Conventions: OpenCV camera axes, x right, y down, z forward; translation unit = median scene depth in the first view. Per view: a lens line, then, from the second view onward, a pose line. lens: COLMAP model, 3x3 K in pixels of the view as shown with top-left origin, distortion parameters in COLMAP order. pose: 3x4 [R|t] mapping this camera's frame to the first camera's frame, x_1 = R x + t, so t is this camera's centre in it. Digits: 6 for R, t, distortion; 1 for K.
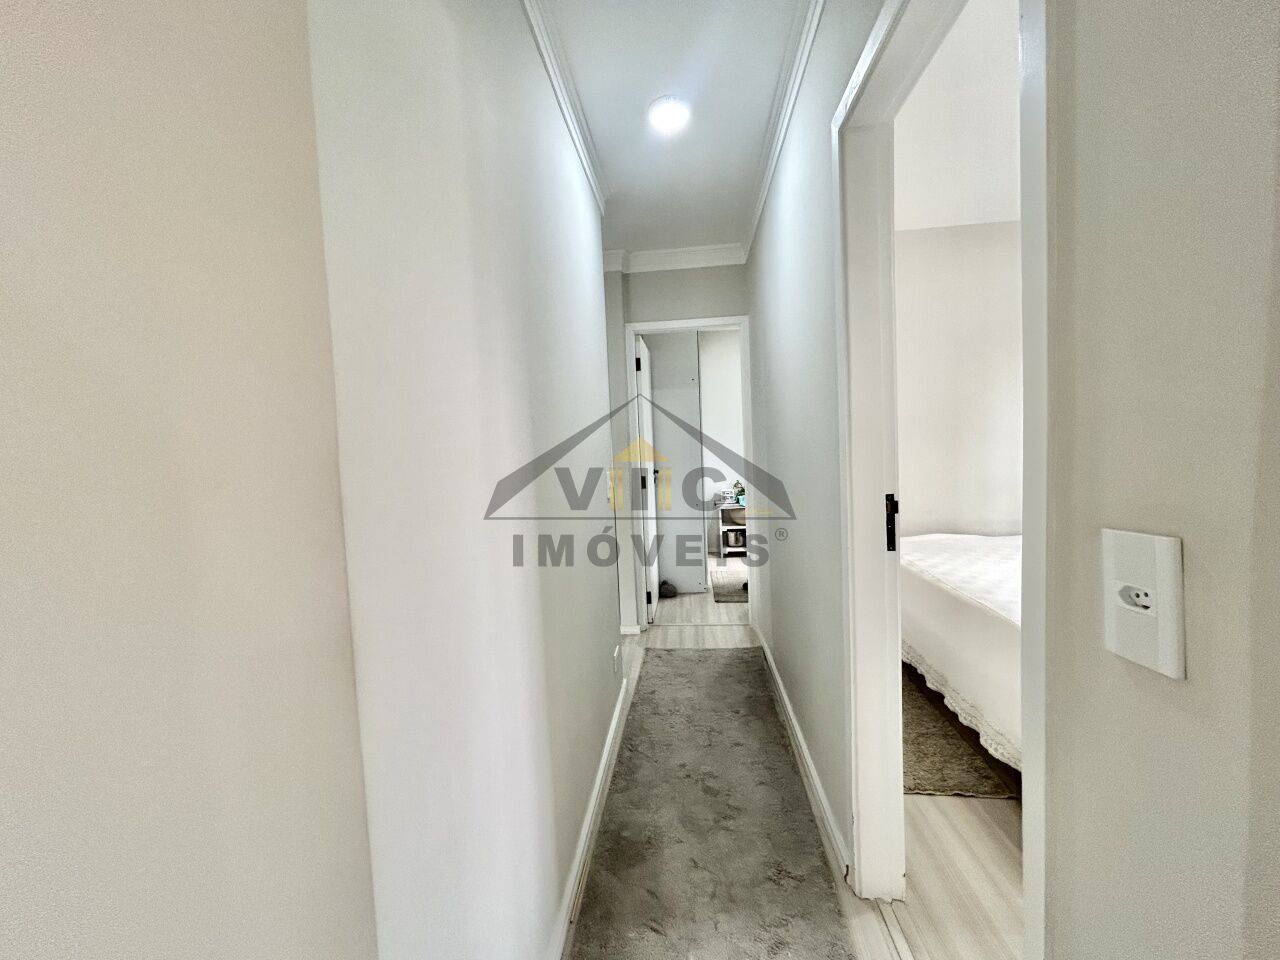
lens RADIAL K [[517.9, 0, 634.7], [0, 517.9, 476.5], [0, 0, 1]] dist [-0.001640, 0.000648]
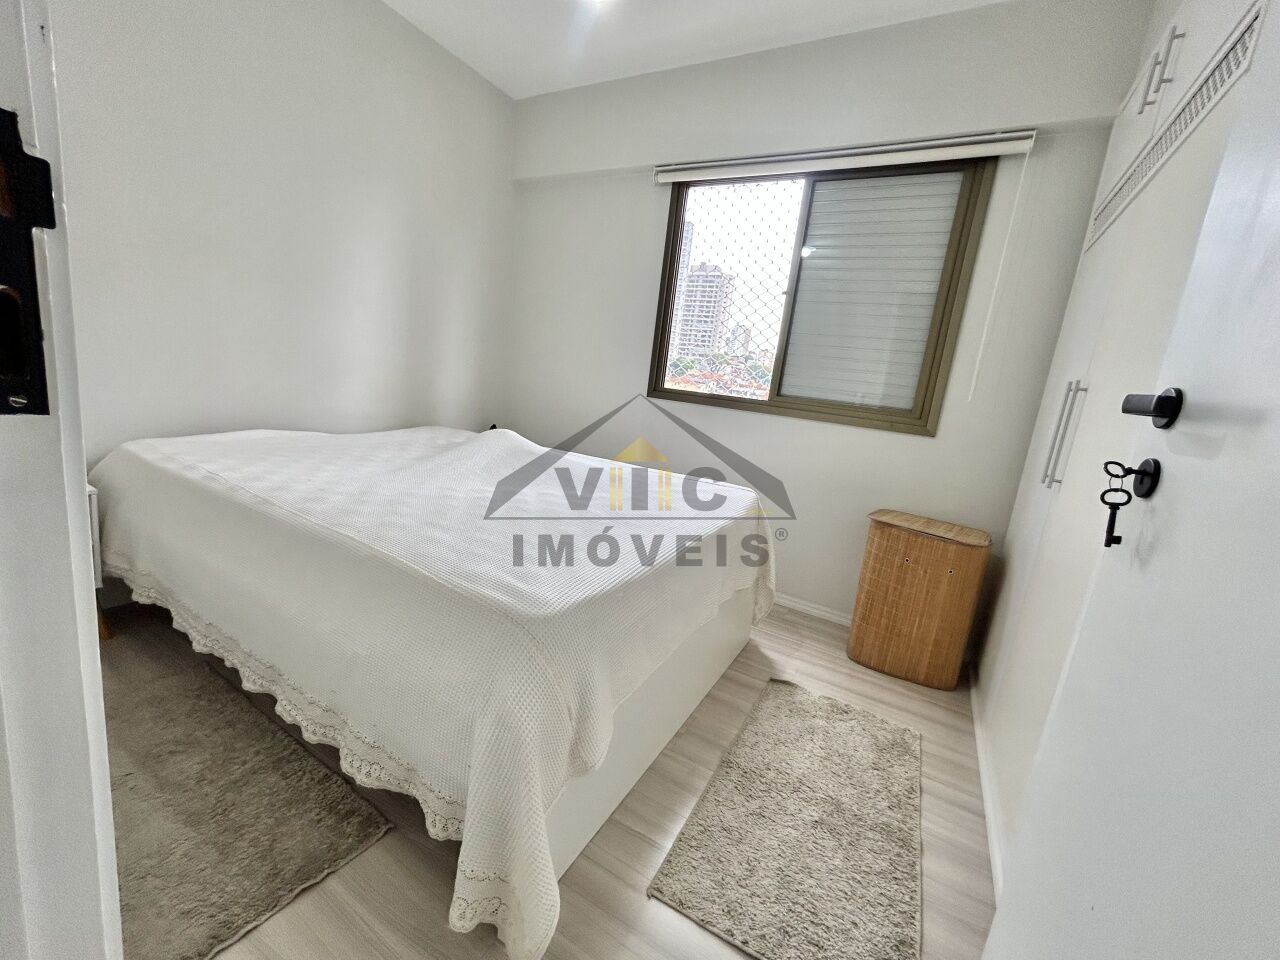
lens RADIAL K [[517.9, 0, 643.3], [0, 517.9, 482.3], [0, 0, 1]] dist [-0.001640, 0.000648]
pose [[0.399408, -0.077537, 0.913489, 0.265594], [-0.091381, 0.988088, 0.123824, 0.080005], [-0.912208, -0.132931, 0.387565, 0.454720]]
